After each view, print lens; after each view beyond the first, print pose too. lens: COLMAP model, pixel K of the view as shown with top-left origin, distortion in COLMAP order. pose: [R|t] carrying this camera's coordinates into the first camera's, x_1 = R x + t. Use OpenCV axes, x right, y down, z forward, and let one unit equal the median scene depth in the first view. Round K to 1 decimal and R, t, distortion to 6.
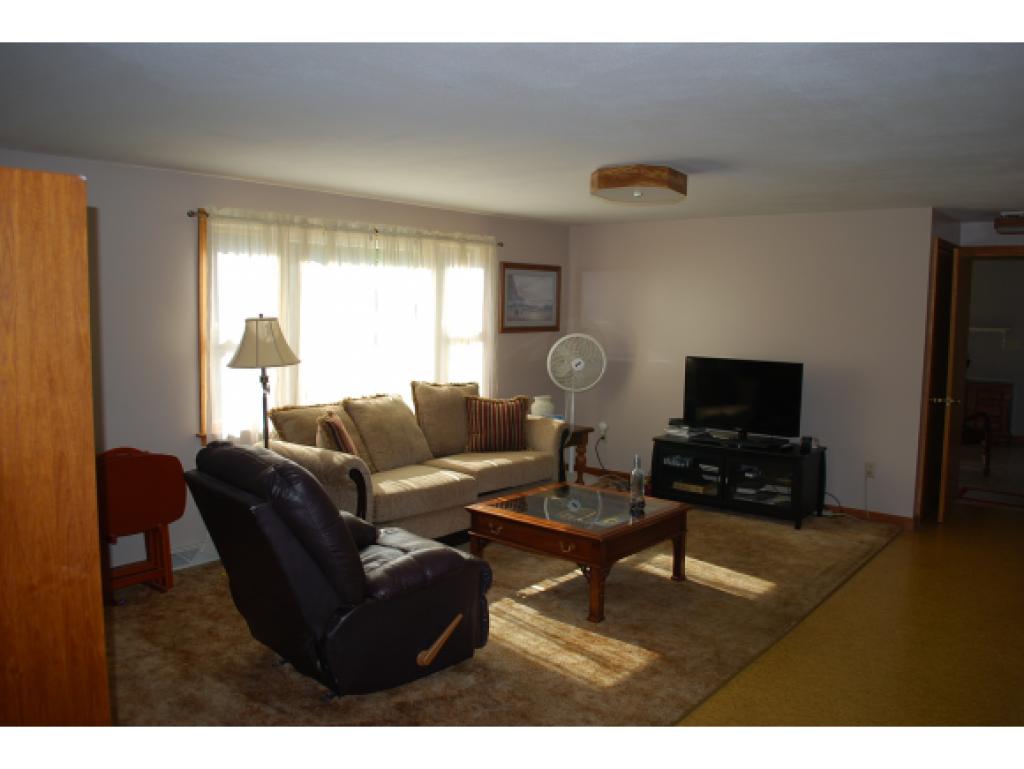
lens RADIAL K [[811.0, 0, 507.9], [0, 811.0, 382.2], [0, 0, 1]] dist [-0.002517, 0.000352]
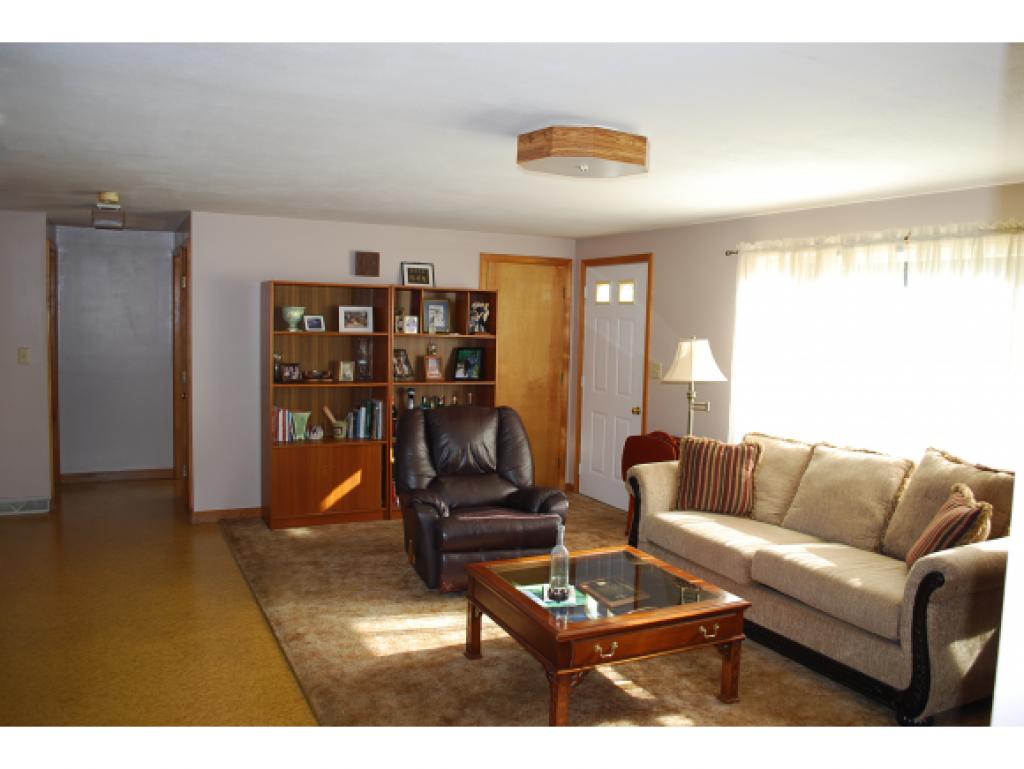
lens RADIAL K [[811.0, 0, 507.7], [0, 811.0, 387.3], [0, 0, 1]] dist [-0.002517, 0.000352]
pose [[-0.380419, 0.055646, -0.923139, 0.703631], [-0.124566, 0.986009, 0.110768, -0.089095], [0.916387, 0.157130, -0.368165, 0.987896]]
